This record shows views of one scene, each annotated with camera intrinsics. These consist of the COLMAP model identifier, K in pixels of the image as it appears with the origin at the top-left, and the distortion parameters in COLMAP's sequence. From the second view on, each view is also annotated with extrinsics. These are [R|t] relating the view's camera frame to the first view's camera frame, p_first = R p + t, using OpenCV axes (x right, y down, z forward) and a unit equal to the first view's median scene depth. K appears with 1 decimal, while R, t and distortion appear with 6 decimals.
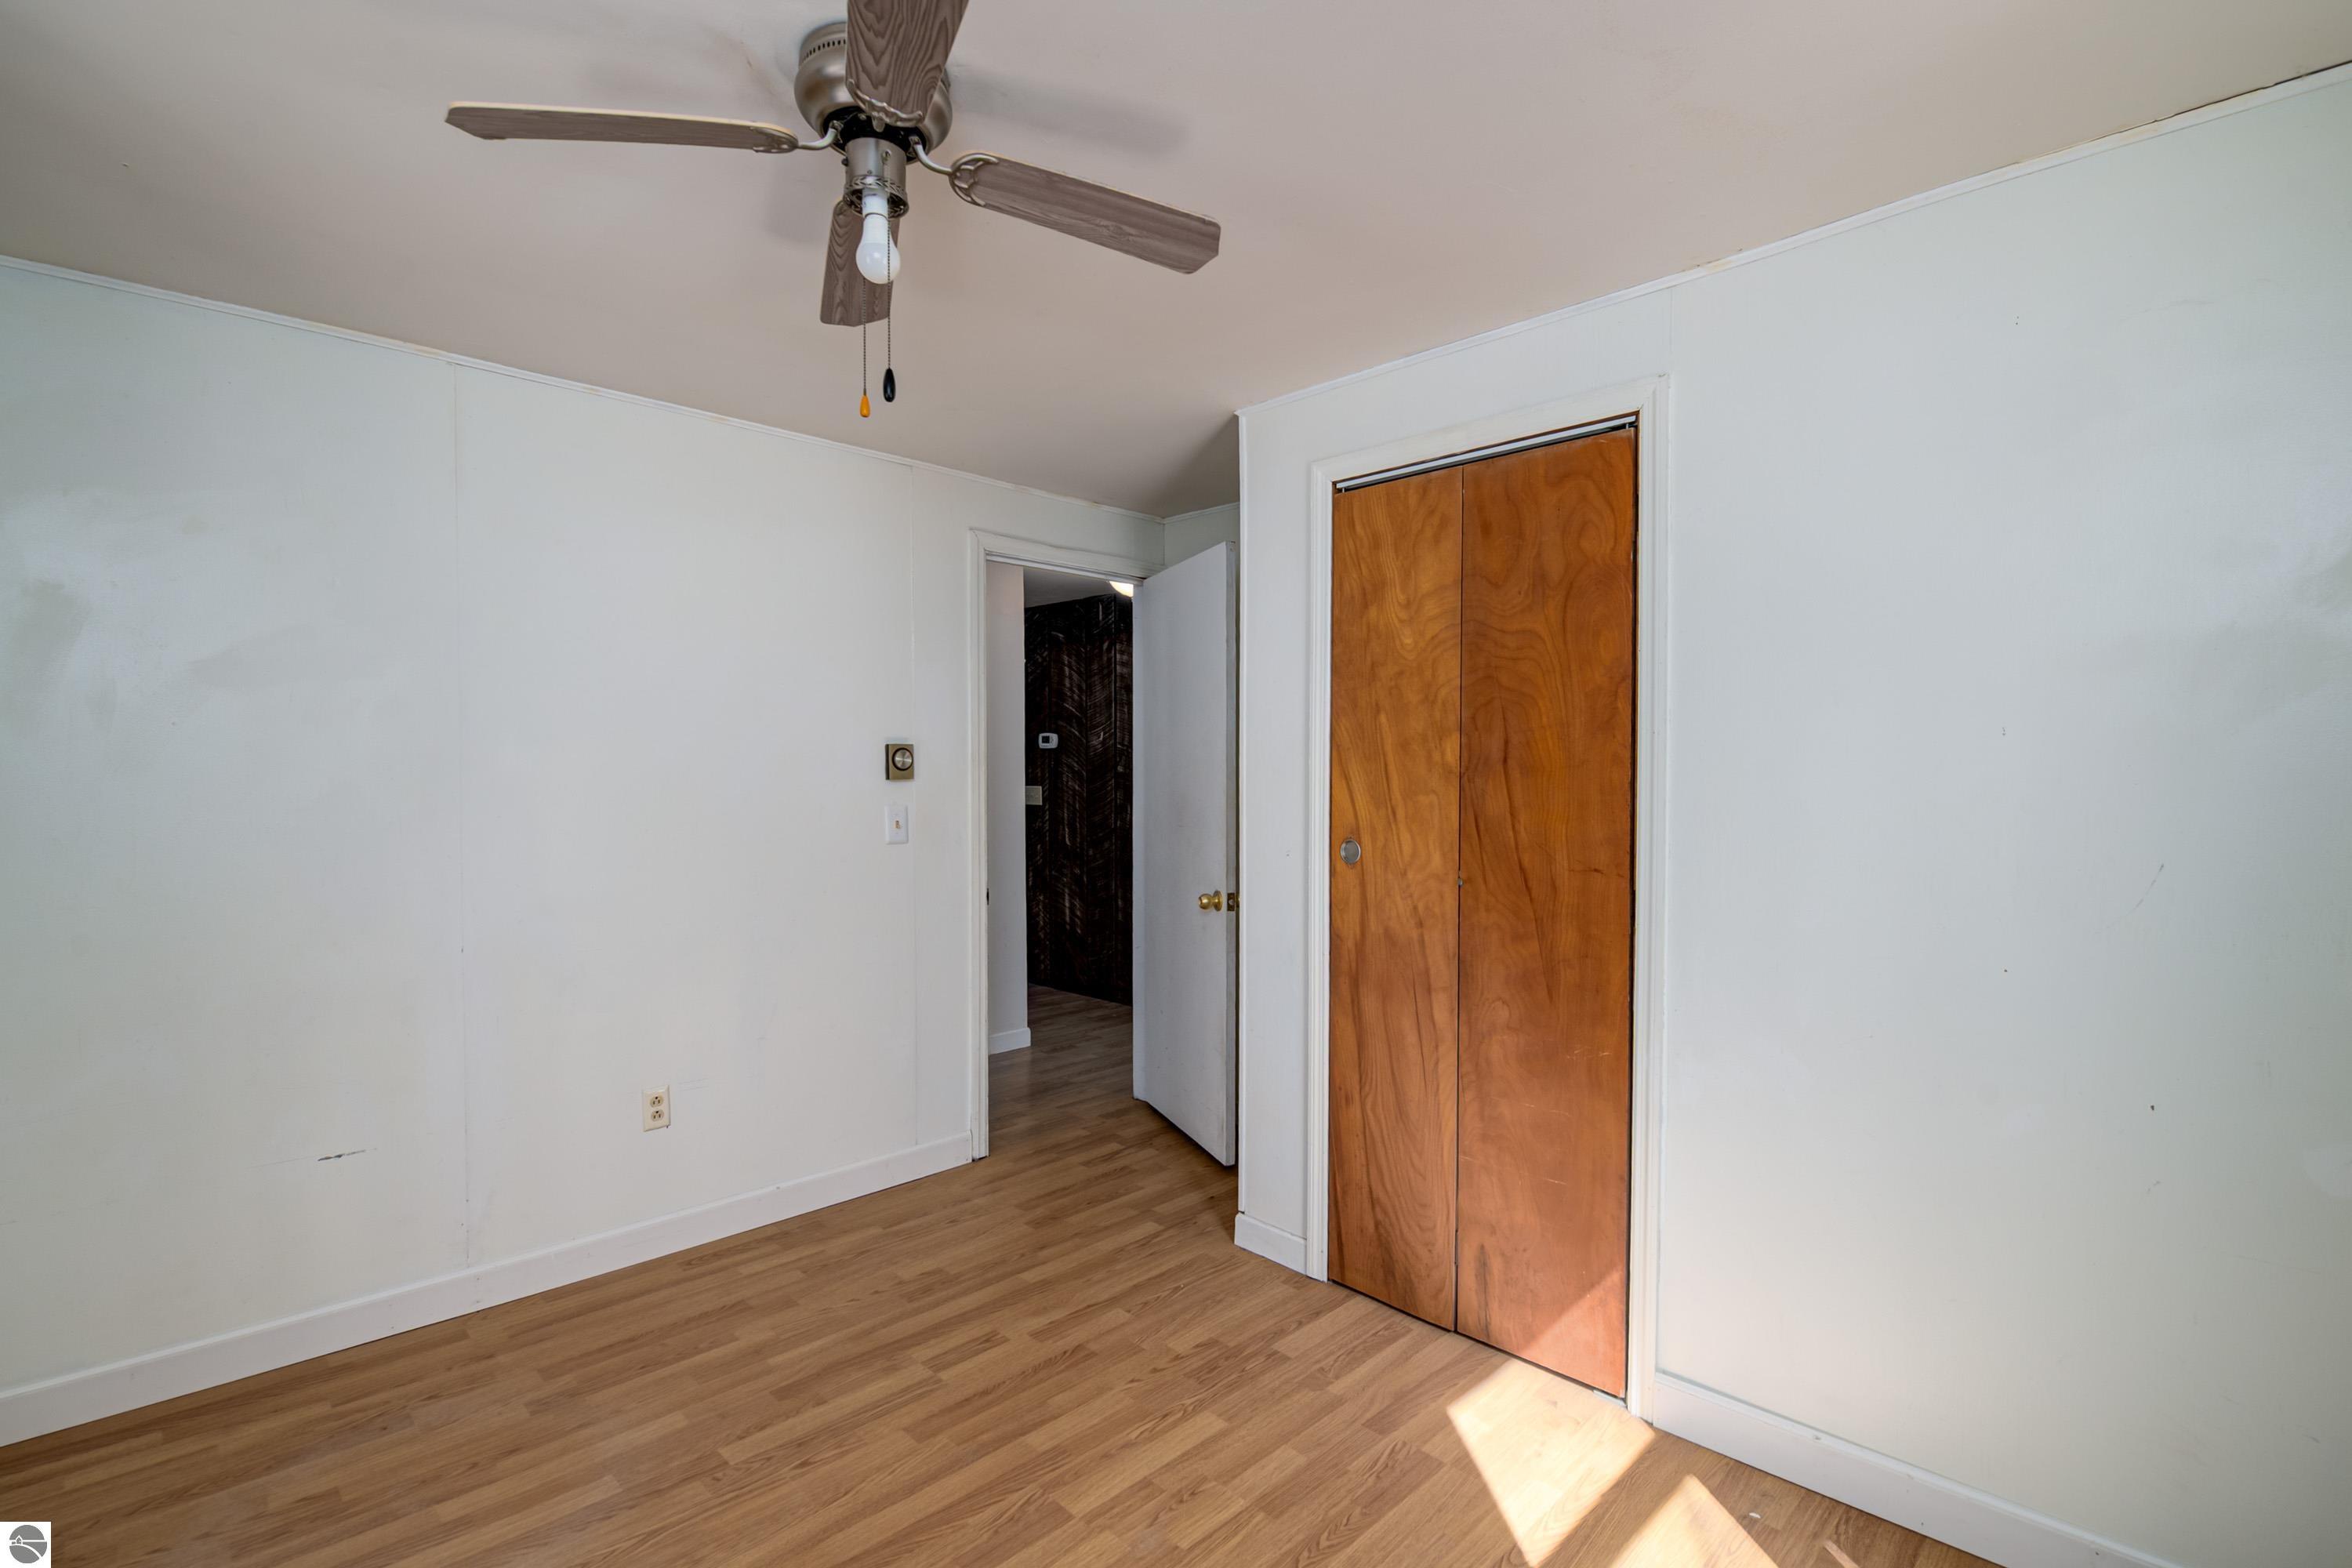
lens RADIAL K [[1057.3, 0, 1112.8], [0, 1057.3, 783.9], [0, 0, 1]] dist [0.001253, 0.000460]
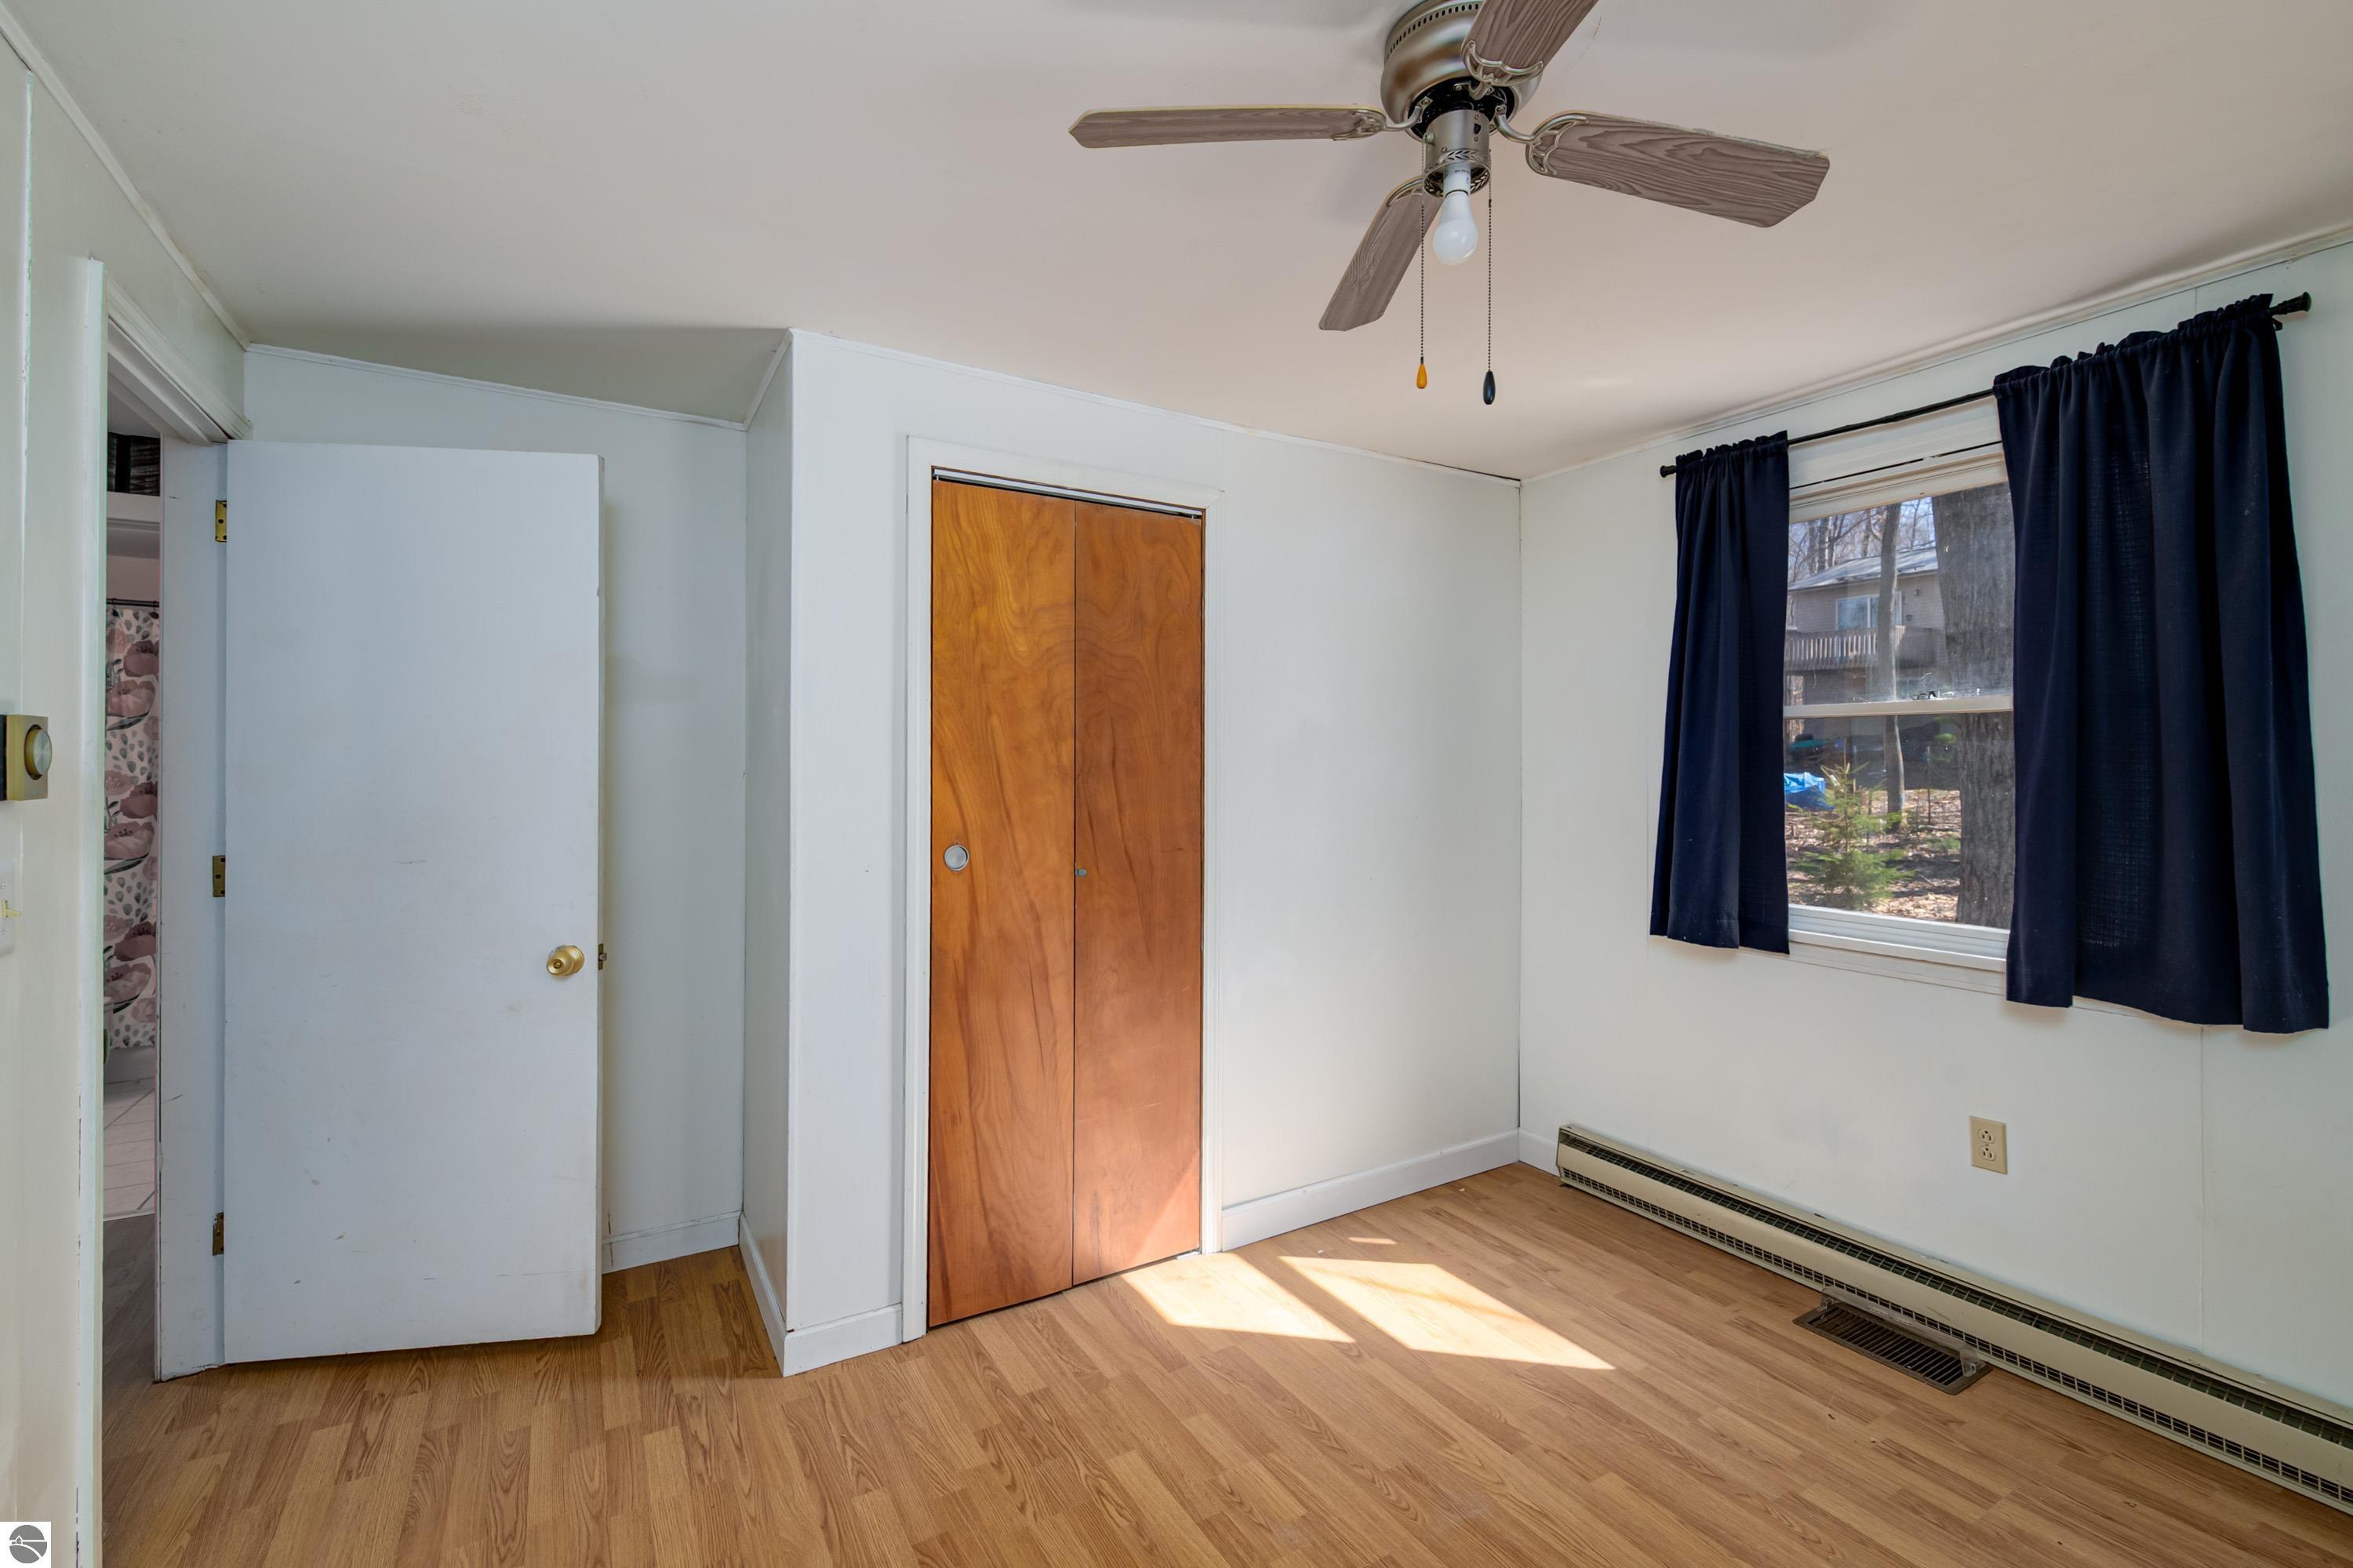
lens RADIAL K [[1057.8, 0, 1193.2], [0, 1057.8, 755.1], [0, 0, 1]] dist [0.001253, 0.000460]
pose [[0.197952, 0.017681, 0.980052, -0.725762], [0.017545, 0.999613, -0.021578, -0.004654], [-0.980055, 0.021467, 0.197565, 0.646468]]
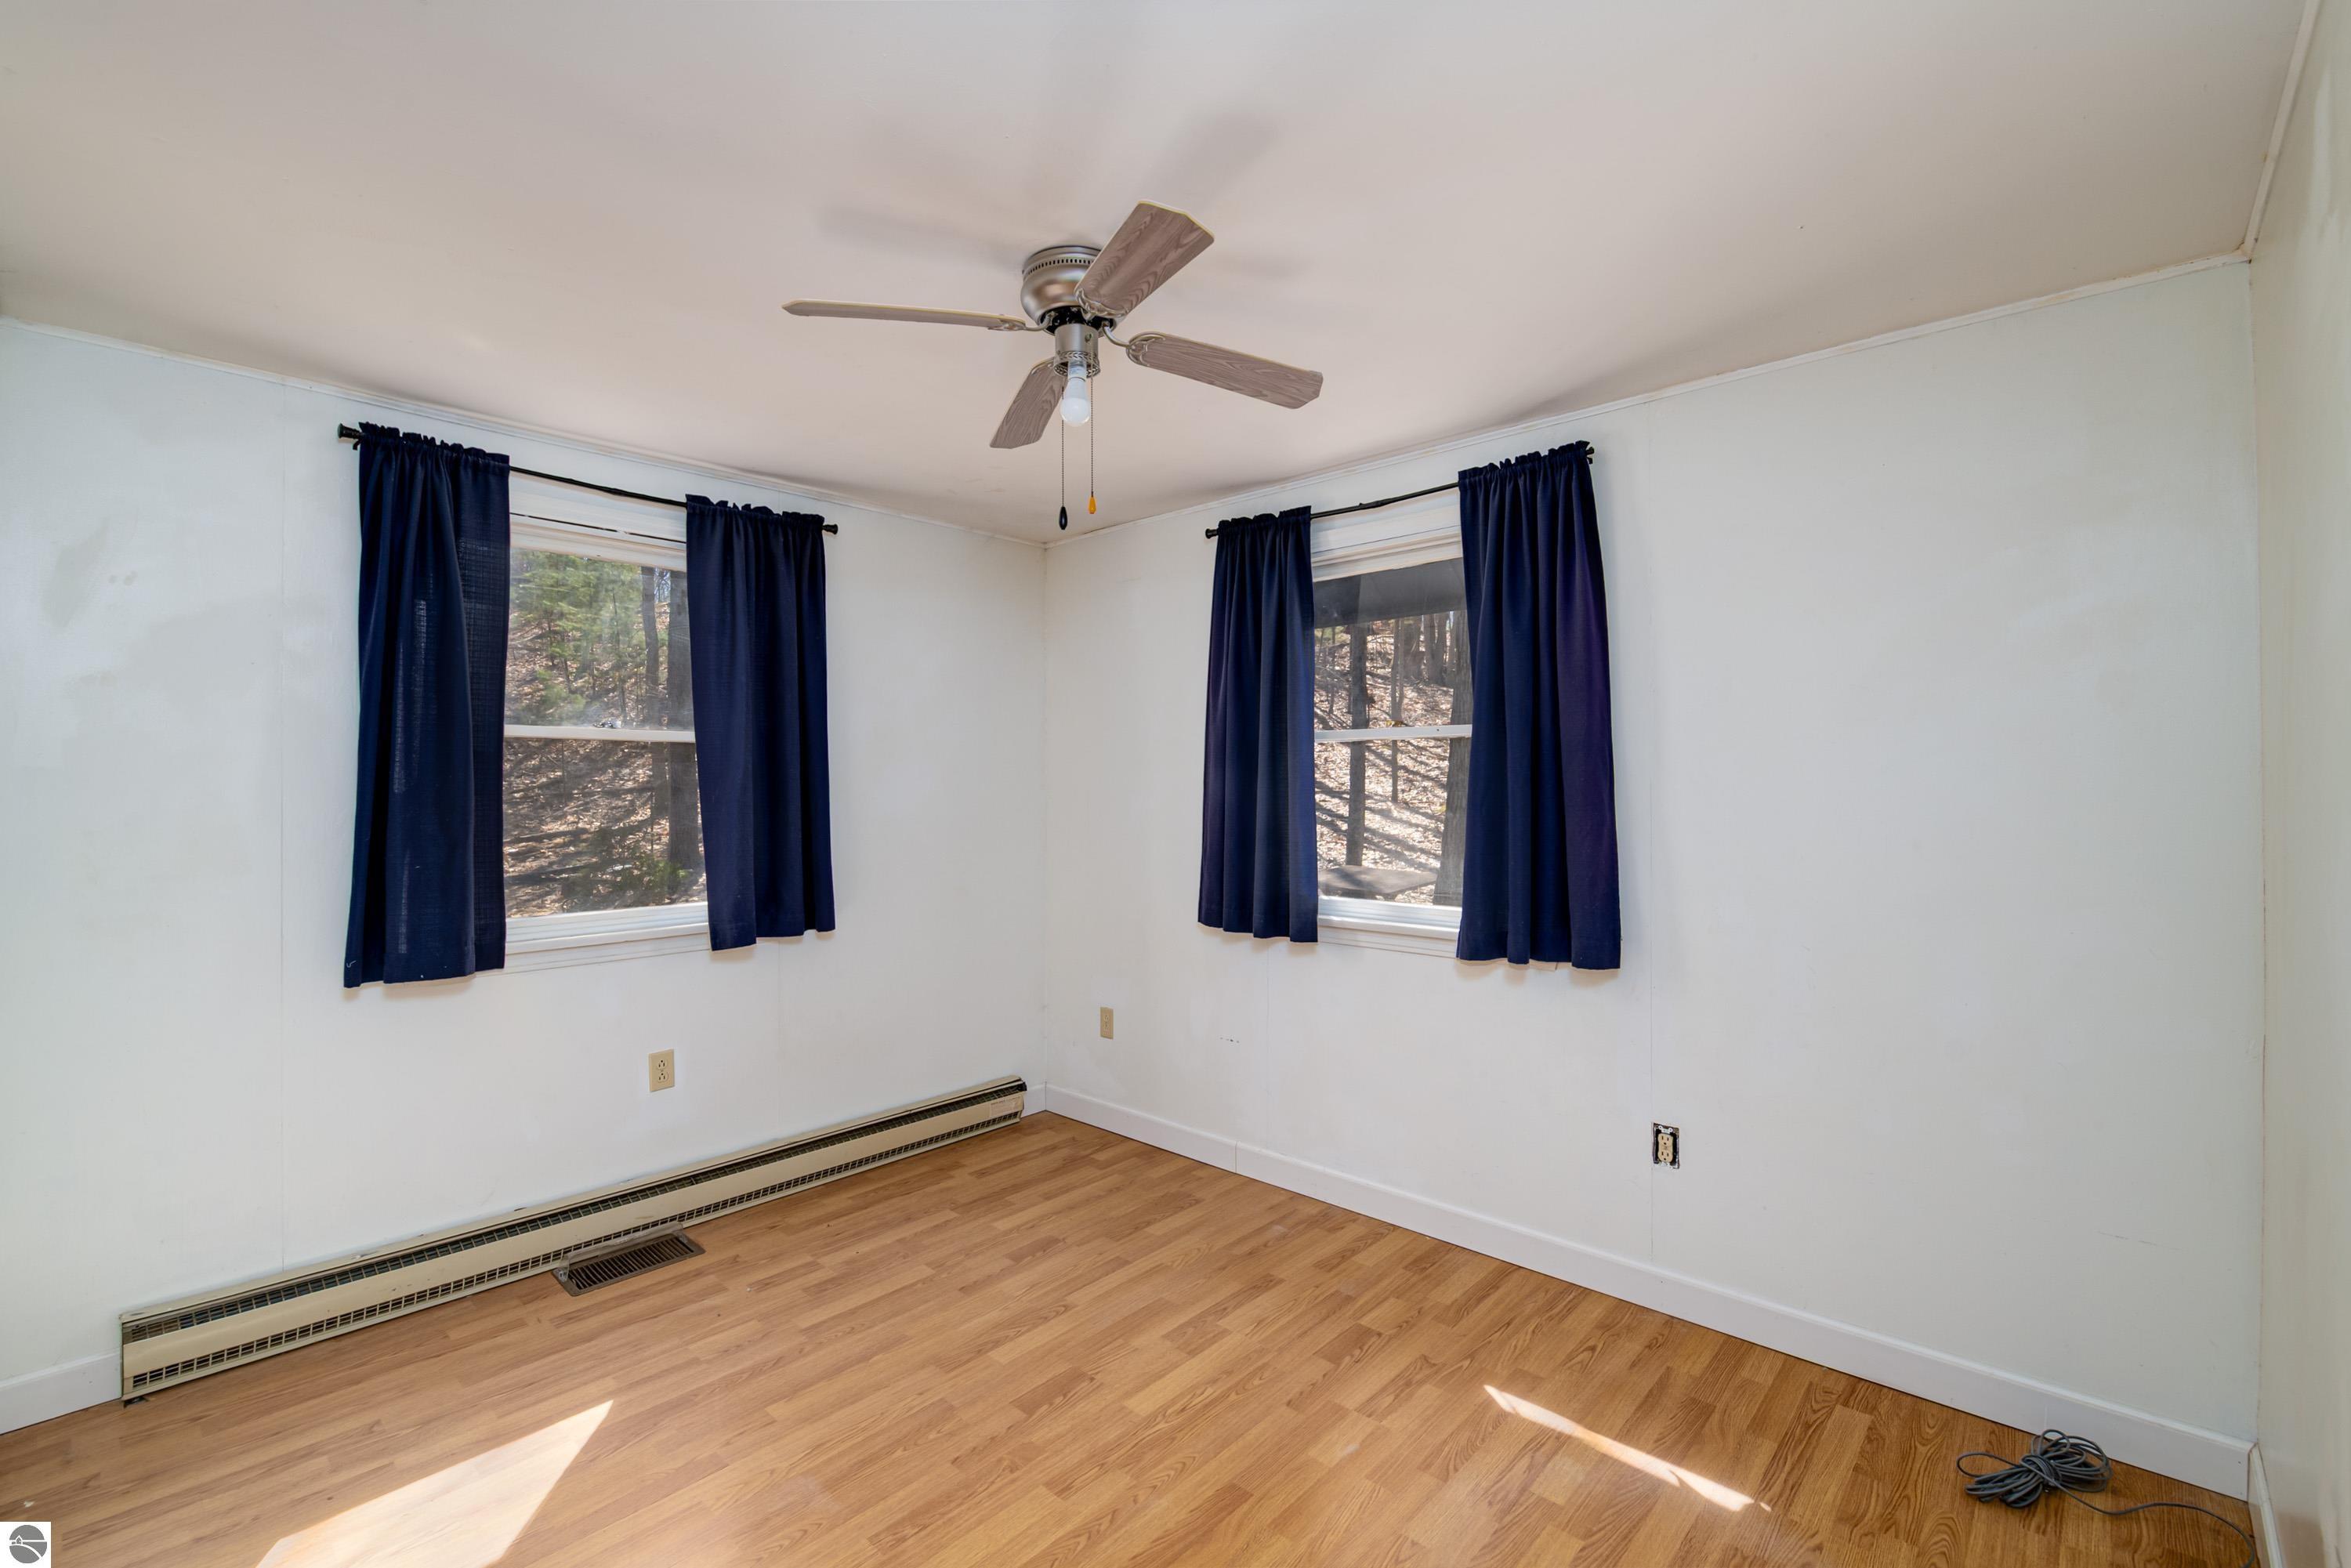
lens RADIAL K [[1056.8, 0, 1170.7], [0, 1056.8, 780.9], [0, 0, 1]] dist [0.001253, 0.000460]
pose [[-0.994212, 0.009688, -0.107002, 0.147310], [0.007404, 0.999737, 0.021719, -0.038781], [0.107184, 0.020801, -0.994022, 1.782436]]
